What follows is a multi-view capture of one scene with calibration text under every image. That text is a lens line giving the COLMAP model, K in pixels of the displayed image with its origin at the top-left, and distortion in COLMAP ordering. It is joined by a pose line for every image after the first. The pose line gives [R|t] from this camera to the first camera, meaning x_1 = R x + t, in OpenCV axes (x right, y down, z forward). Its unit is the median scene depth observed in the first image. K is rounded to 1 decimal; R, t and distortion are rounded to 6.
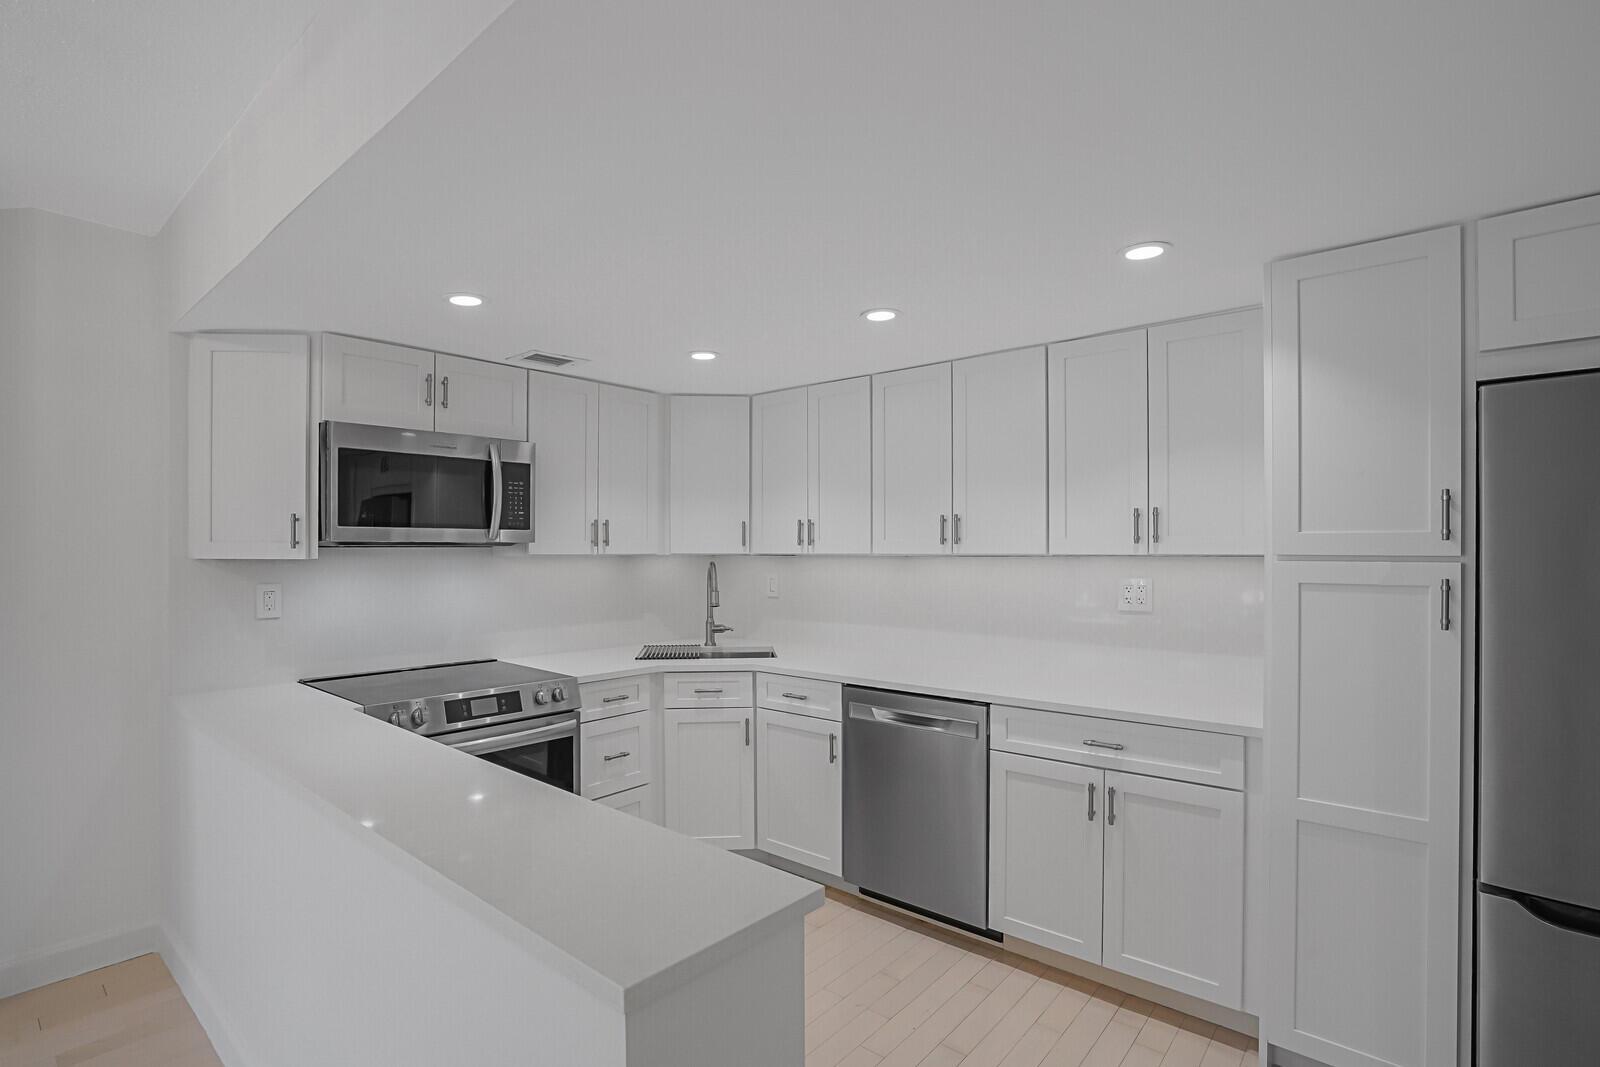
lens RADIAL K [[750.1, 0, 793.5], [0, 750.1, 550.6], [0, 0, 1]] dist [-0.042758, 0.017018]
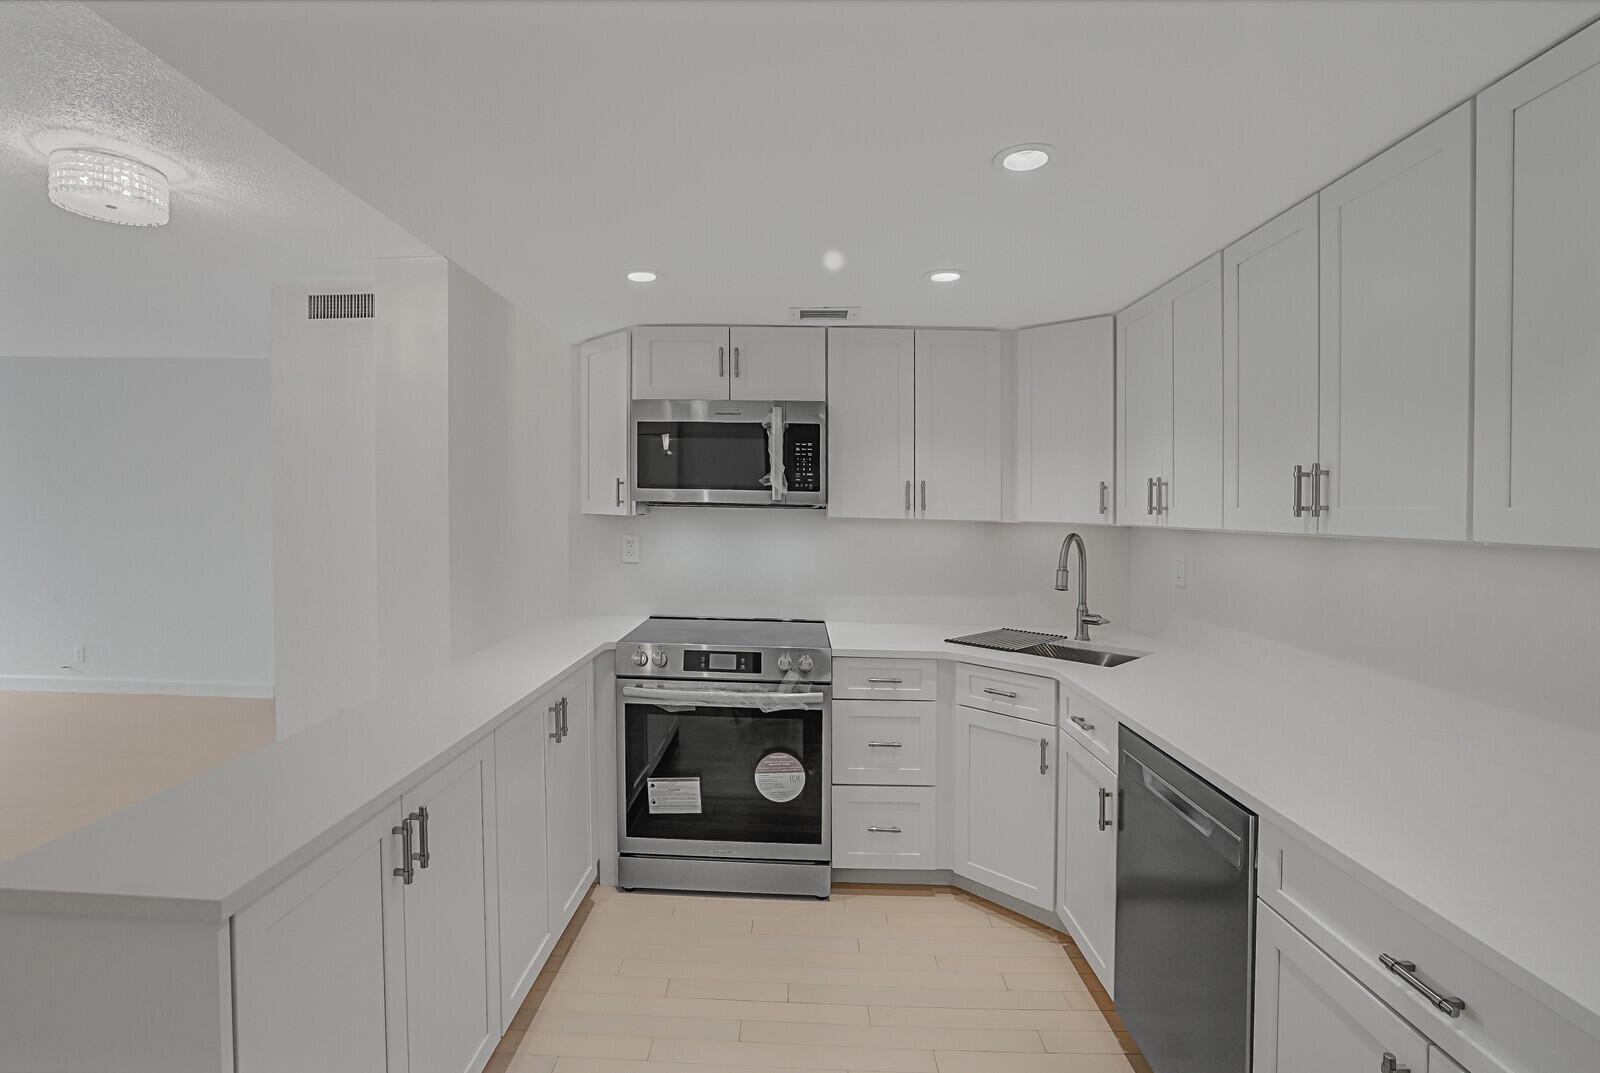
lens RADIAL K [[750.1, 0, 811.8], [0, 750.1, 519.8], [0, 0, 1]] dist [-0.042758, 0.017018]
pose [[0.655928, 0.026346, -0.754364, 0.409727], [-0.025615, 0.999592, 0.012638, -0.003652], [0.754389, 0.011033, 0.656335, 0.373770]]
